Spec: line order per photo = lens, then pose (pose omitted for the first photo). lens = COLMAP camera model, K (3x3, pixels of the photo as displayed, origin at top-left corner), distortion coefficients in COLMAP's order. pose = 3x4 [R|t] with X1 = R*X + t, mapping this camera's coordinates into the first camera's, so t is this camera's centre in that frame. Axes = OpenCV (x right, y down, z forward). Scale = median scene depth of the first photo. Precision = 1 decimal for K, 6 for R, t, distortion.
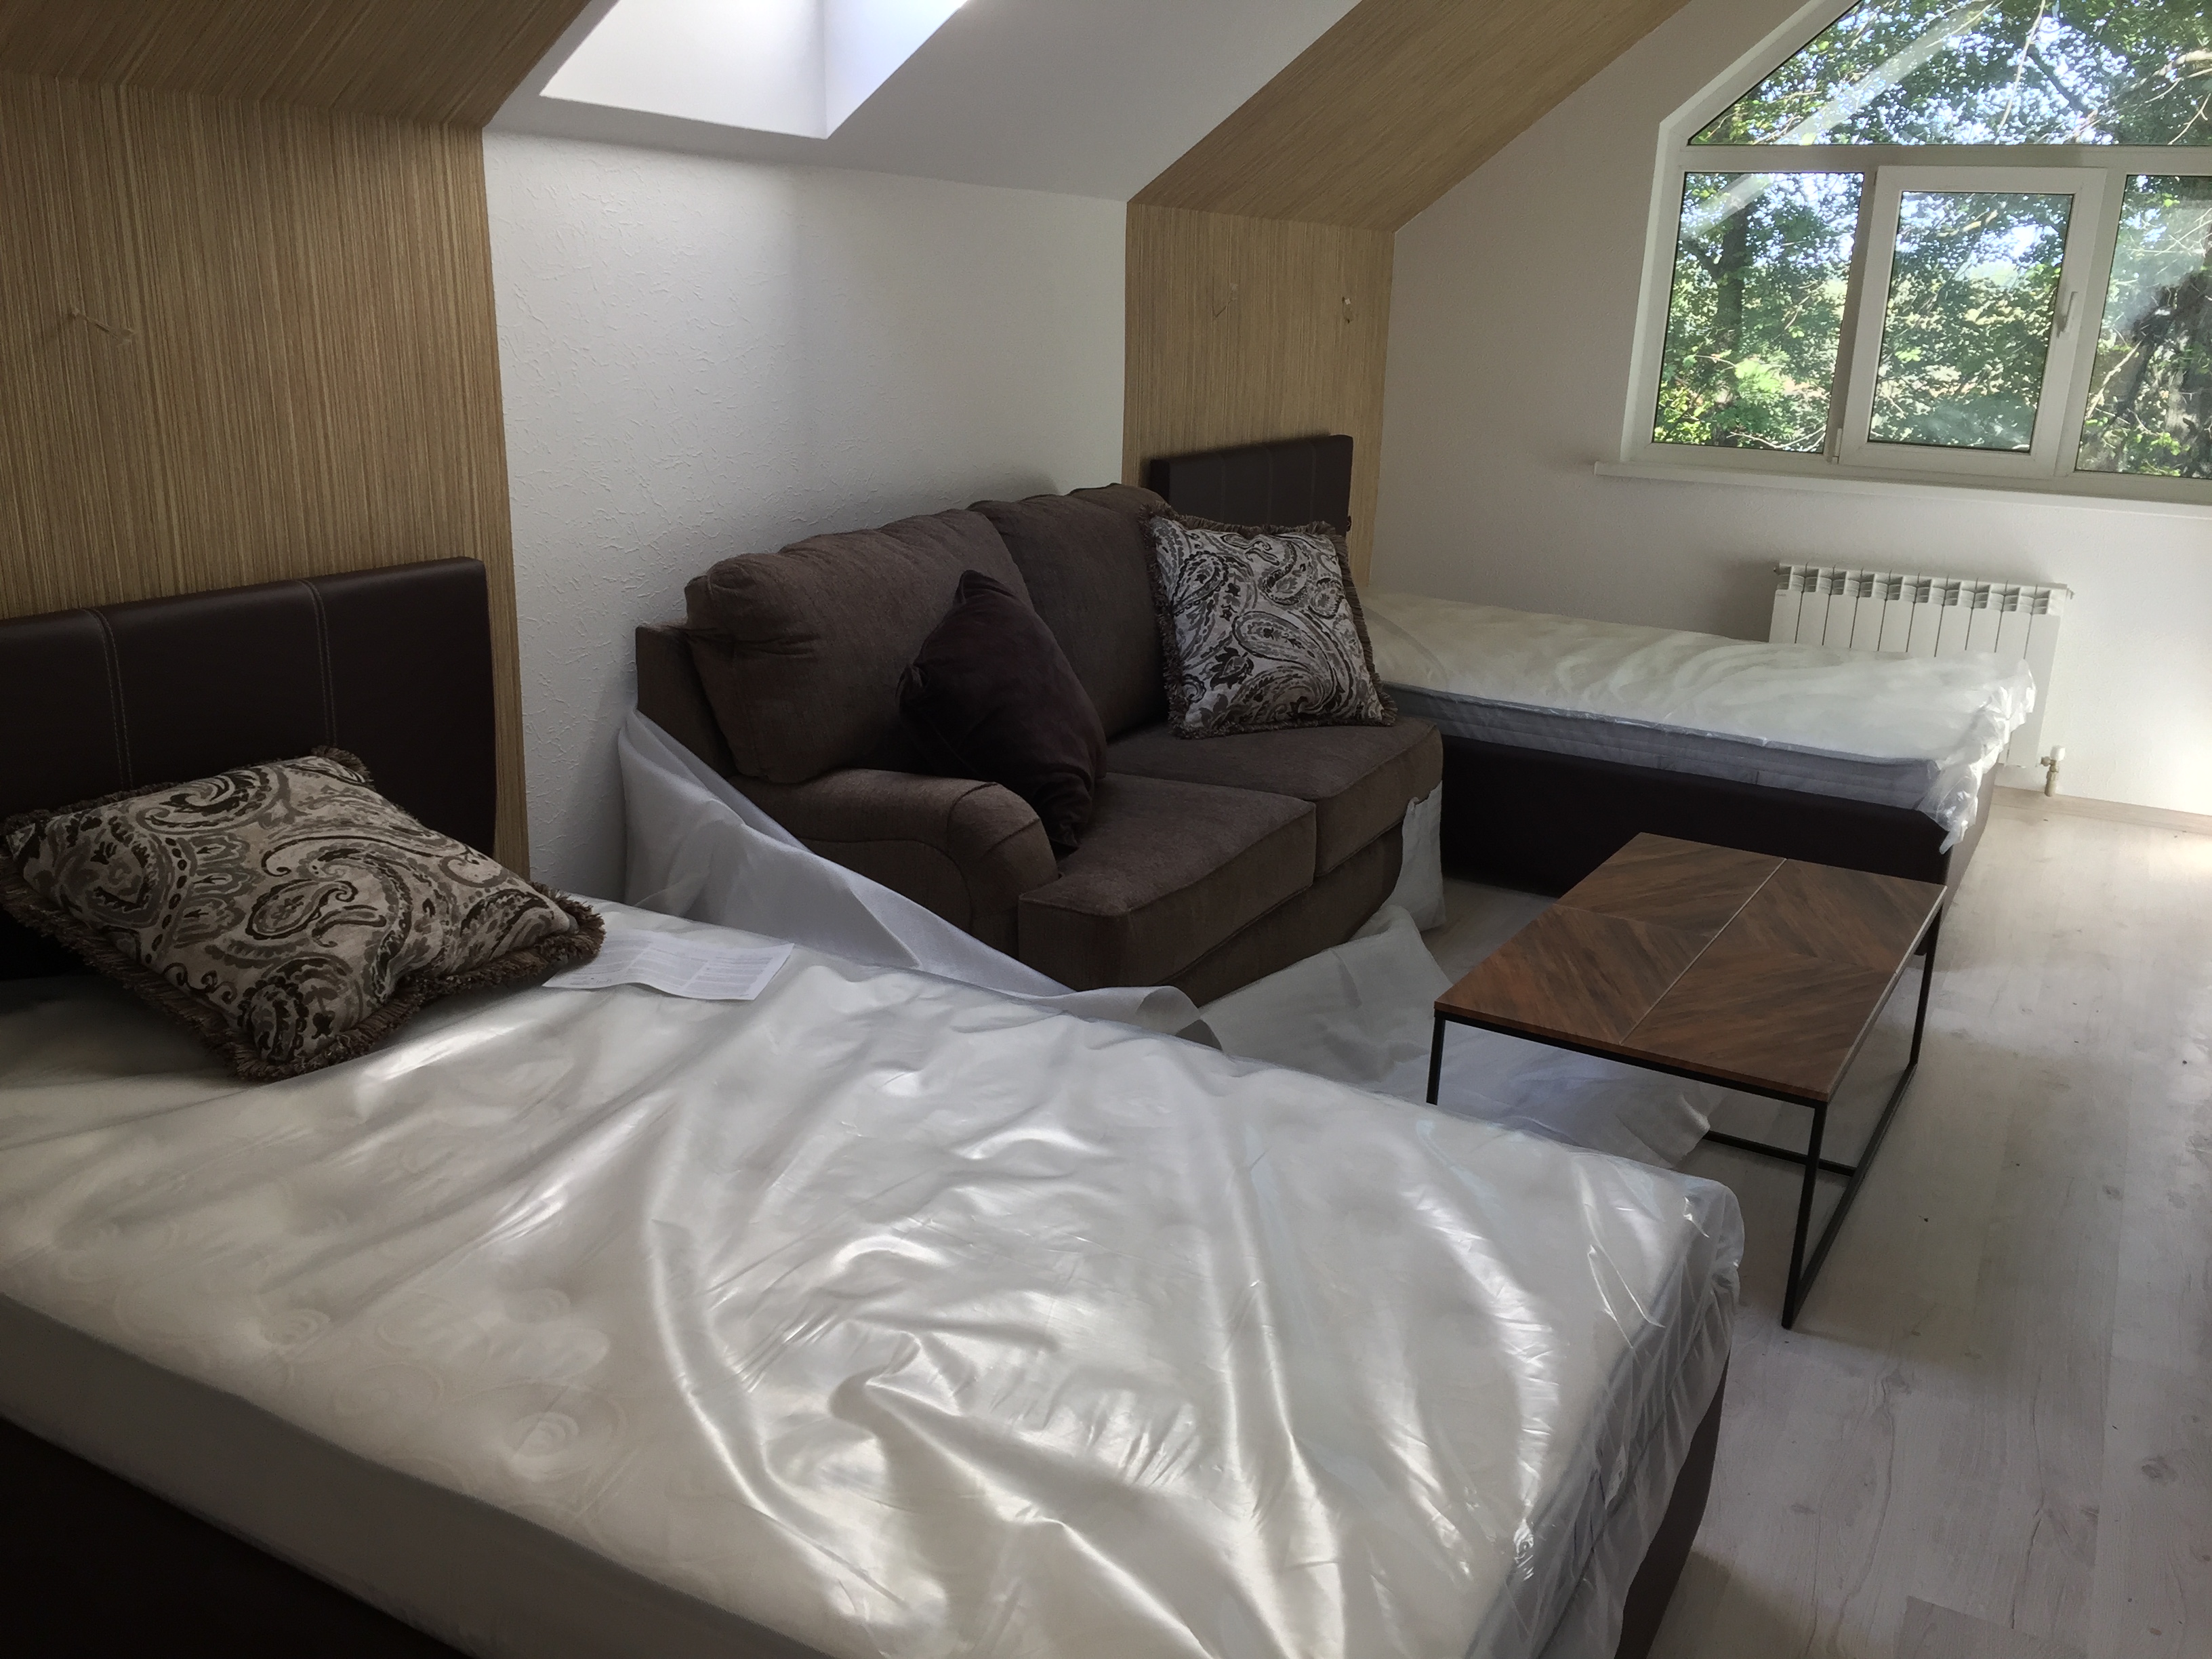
lens RADIAL K [[1875.6, 0, 1106.0], [0, 1875.6, 829.5], [0, 0, 1]] dist [0.075921, -0.100170]
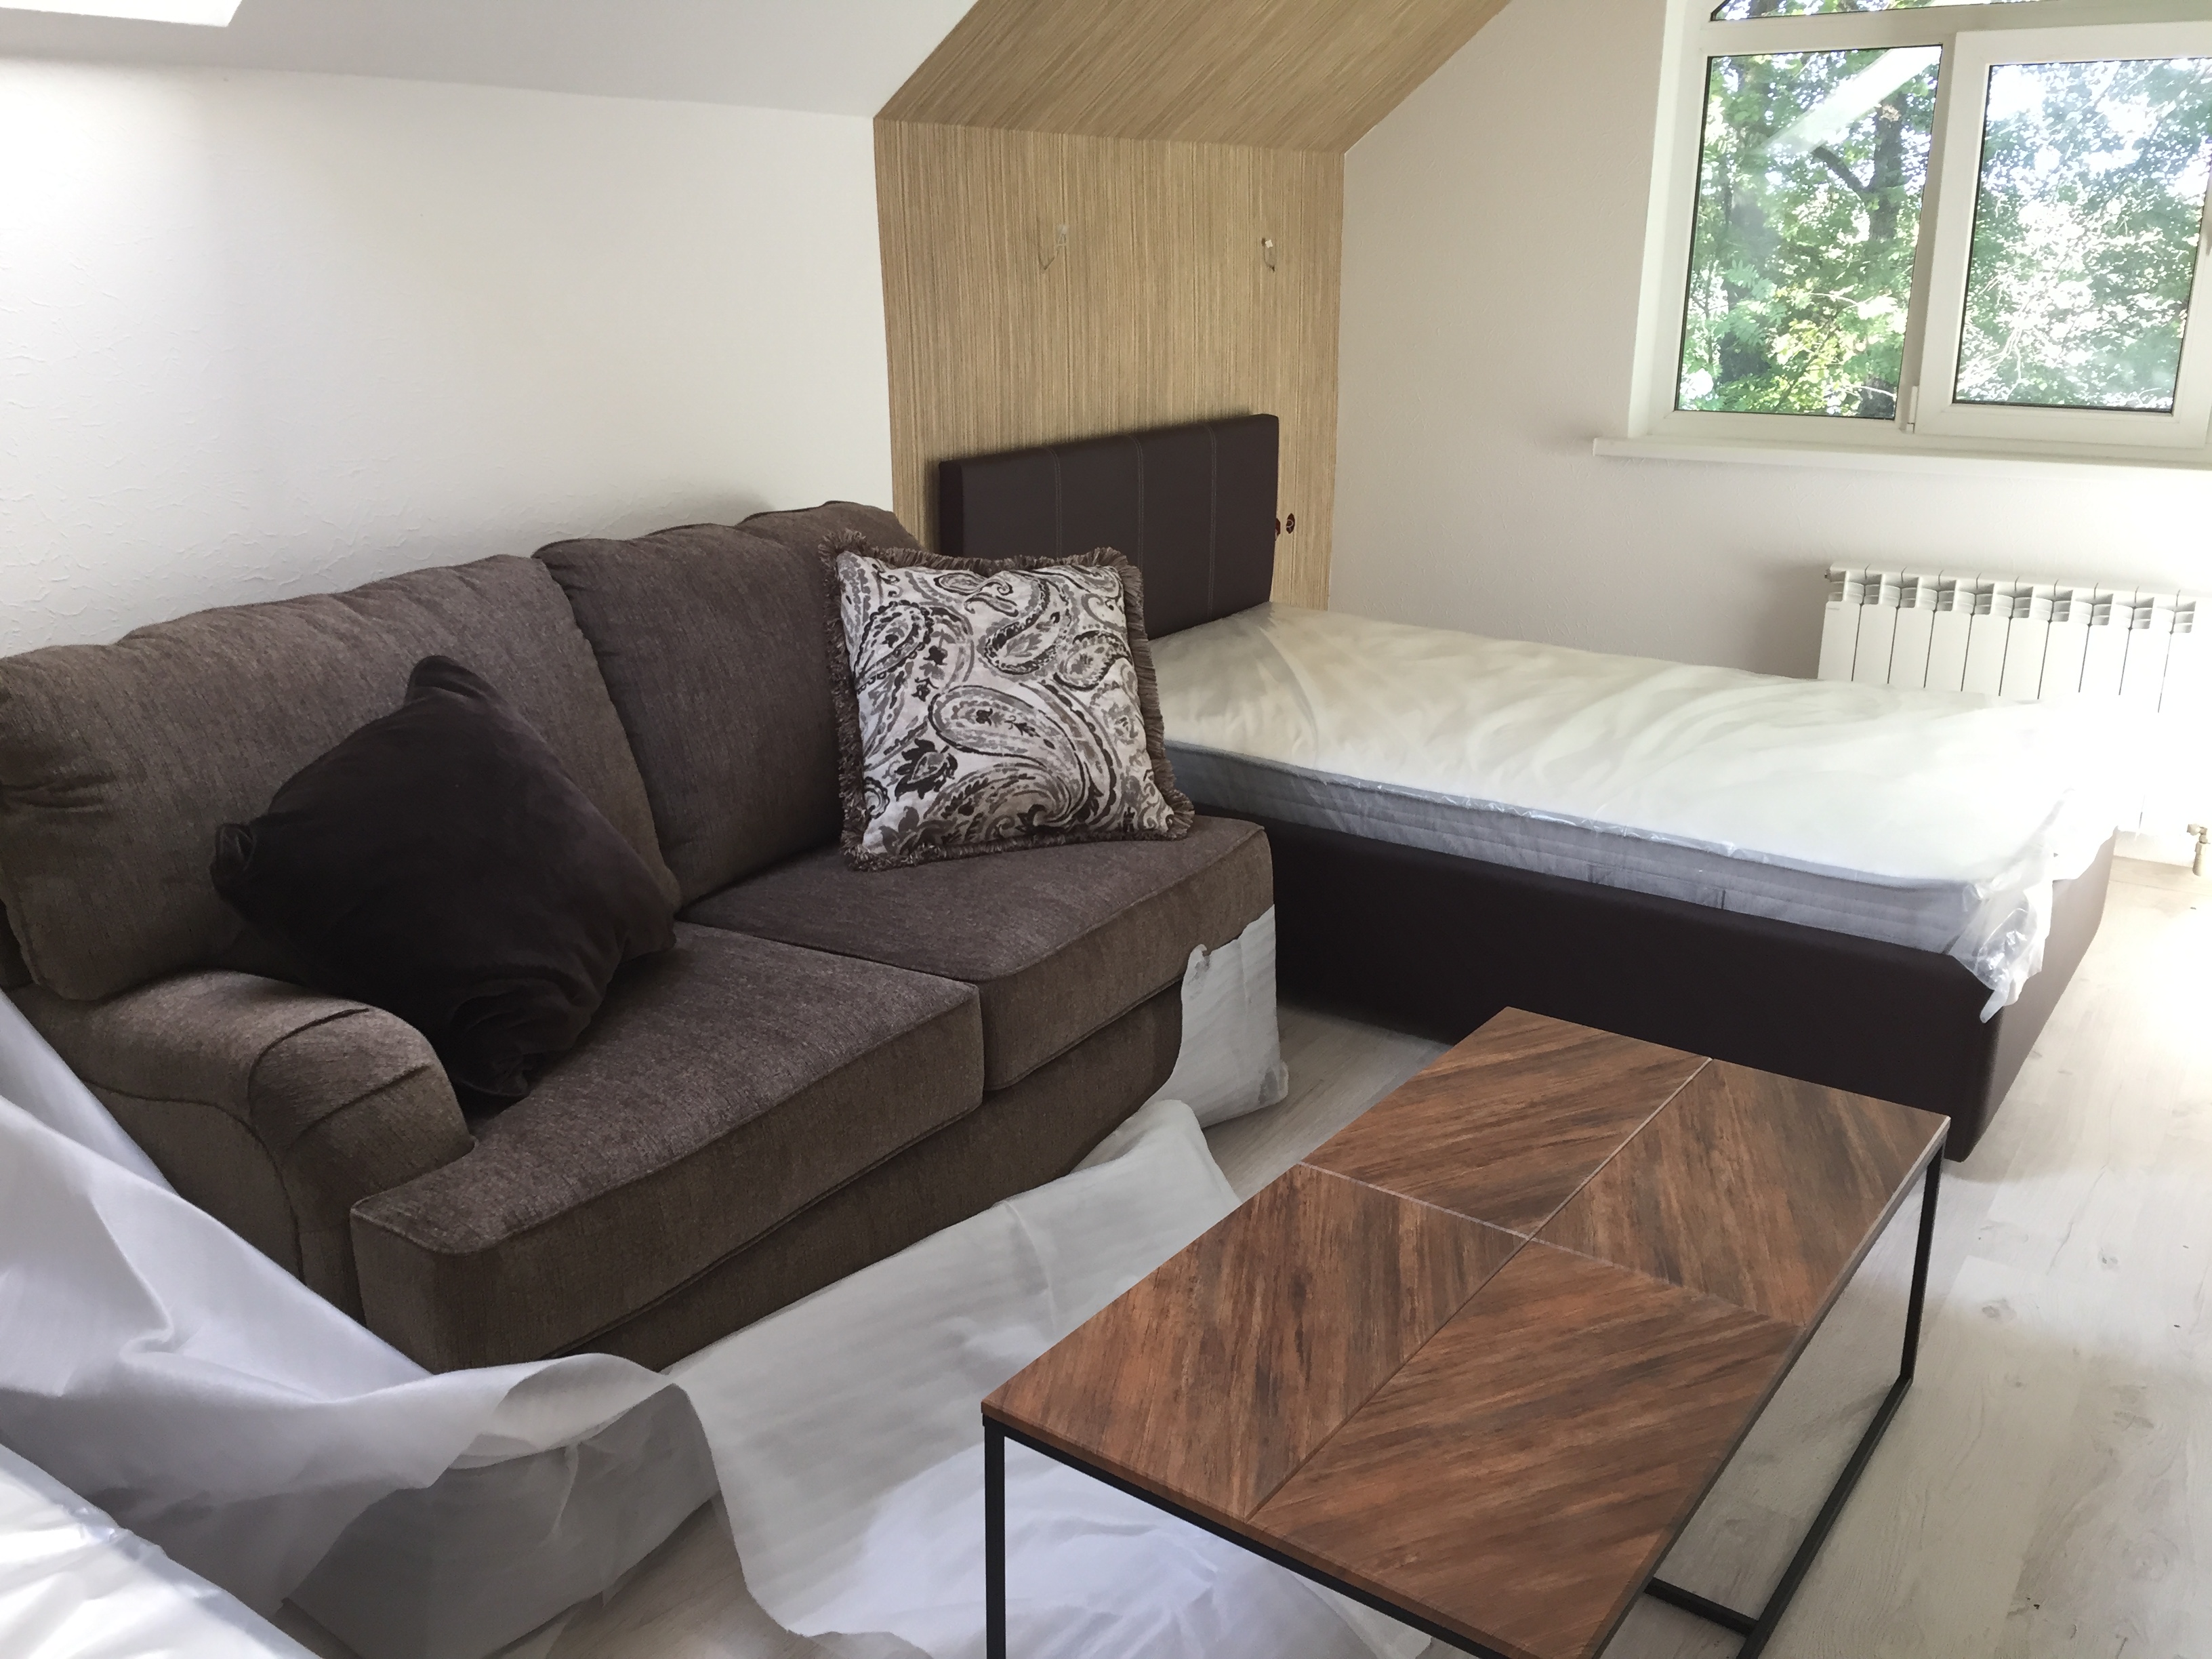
lens RADIAL K [[1875.6, 0, 1106.0], [0, 1875.6, 829.5], [0, 0, 1]] dist [0.075921, -0.100170]
pose [[0.994915, -0.007636, -0.100427, 0.199830], [0.009601, 0.999772, 0.019096, -0.074018], [0.100259, -0.019963, 0.994761, 0.296348]]
